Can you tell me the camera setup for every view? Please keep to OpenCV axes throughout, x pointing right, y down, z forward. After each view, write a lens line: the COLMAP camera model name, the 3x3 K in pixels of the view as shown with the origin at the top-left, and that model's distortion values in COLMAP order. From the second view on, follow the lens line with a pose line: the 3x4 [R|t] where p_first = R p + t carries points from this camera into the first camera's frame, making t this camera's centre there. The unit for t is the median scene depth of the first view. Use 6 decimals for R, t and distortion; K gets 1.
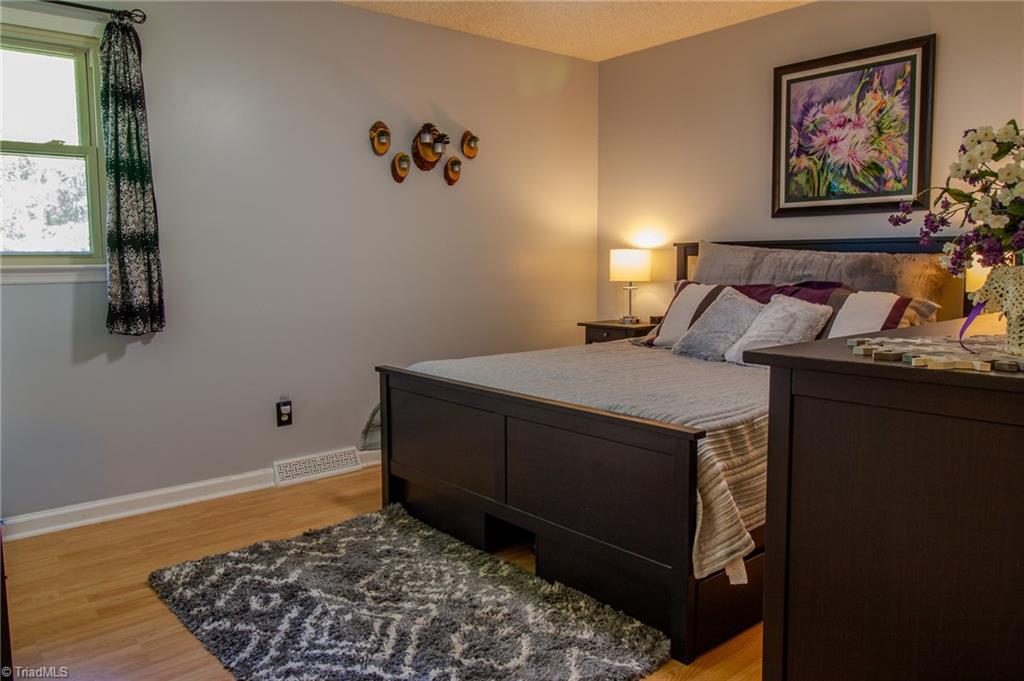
lens RADIAL K [[754.3, 0, 513.0], [0, 754.3, 339.9], [0, 0, 1]] dist [-0.009535, -0.004091]
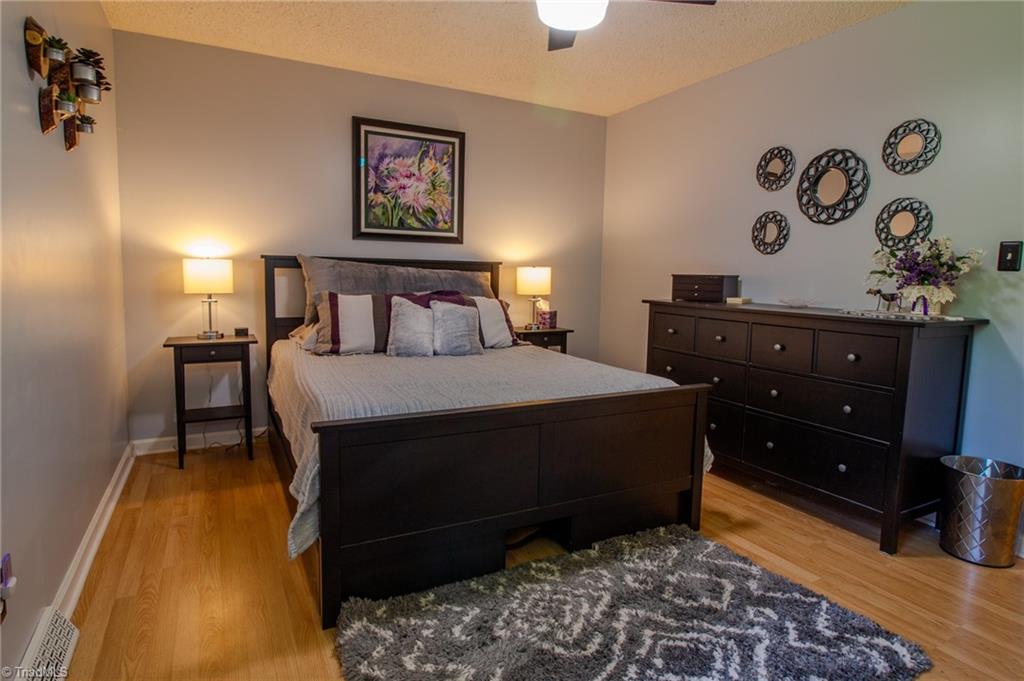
lens RADIAL K [[555.2, 0, 512.2], [0, 555.2, 335.5], [0, 0, 1]] dist [-0.003765, -0.000205]
pose [[0.217518, -0.098421, 0.971081, -0.541276], [0.081759, 0.993244, 0.082353, -0.064771], [-0.972626, 0.061481, 0.224095, 0.607623]]
